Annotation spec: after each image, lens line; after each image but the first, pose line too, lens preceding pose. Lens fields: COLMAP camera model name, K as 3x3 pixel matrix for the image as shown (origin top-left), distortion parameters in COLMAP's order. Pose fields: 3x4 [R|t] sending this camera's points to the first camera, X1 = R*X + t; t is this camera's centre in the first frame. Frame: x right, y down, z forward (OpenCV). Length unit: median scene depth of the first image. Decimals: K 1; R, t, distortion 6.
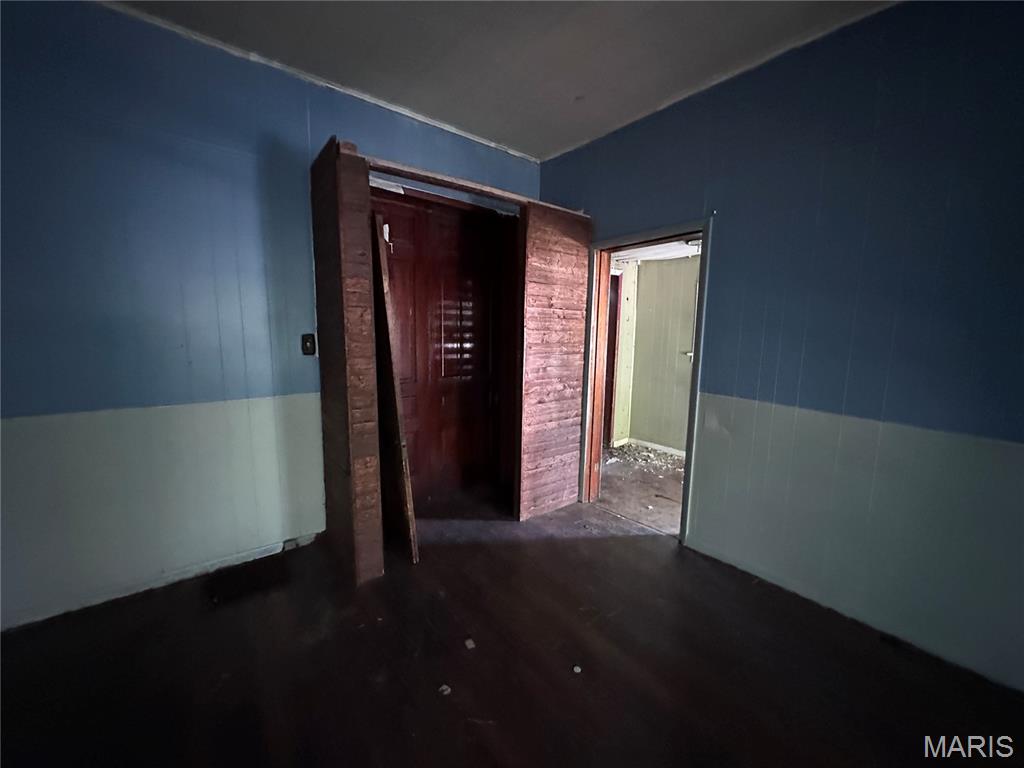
lens RADIAL K [[410.4, 0, 508.3], [0, 410.4, 385.7], [0, 0, 1]] dist [-0.001903, 0.000278]
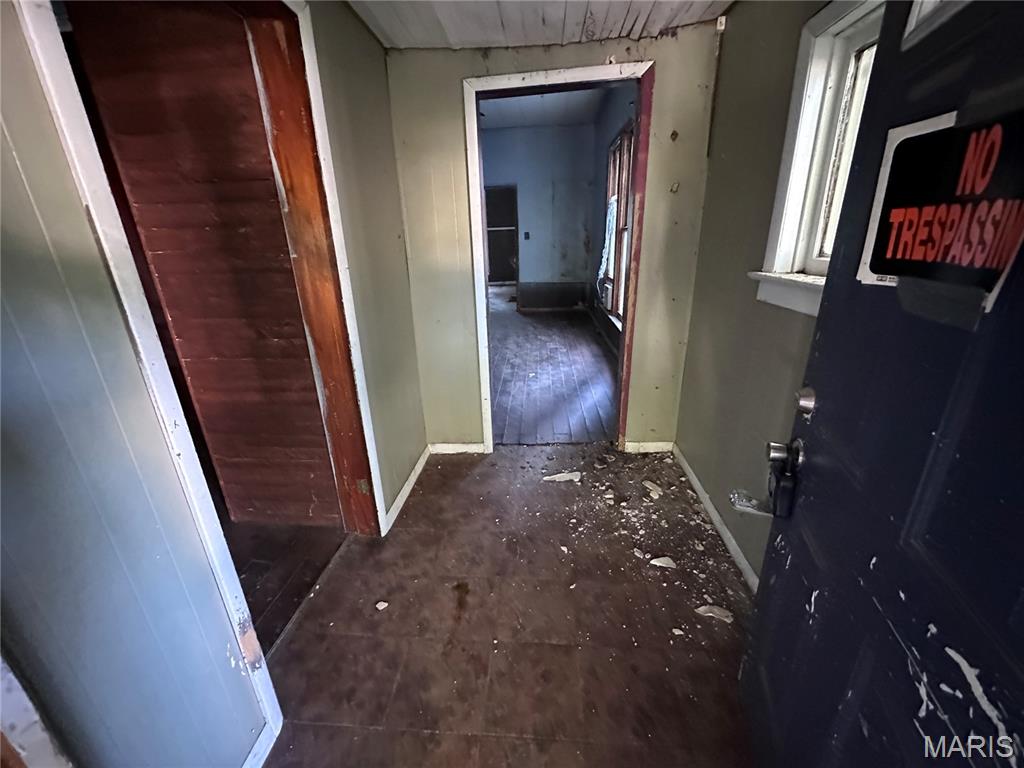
lens RADIAL K [[410.4, 0, 508.3], [0, 410.4, 385.7], [0, 0, 1]] dist [-0.001903, 0.000278]
pose [[0.722691, 0.209449, -0.658672, 0.591527], [-0.056791, 0.967751, 0.245422, -0.066447], [0.688834, -0.139958, 0.711280, 0.654698]]
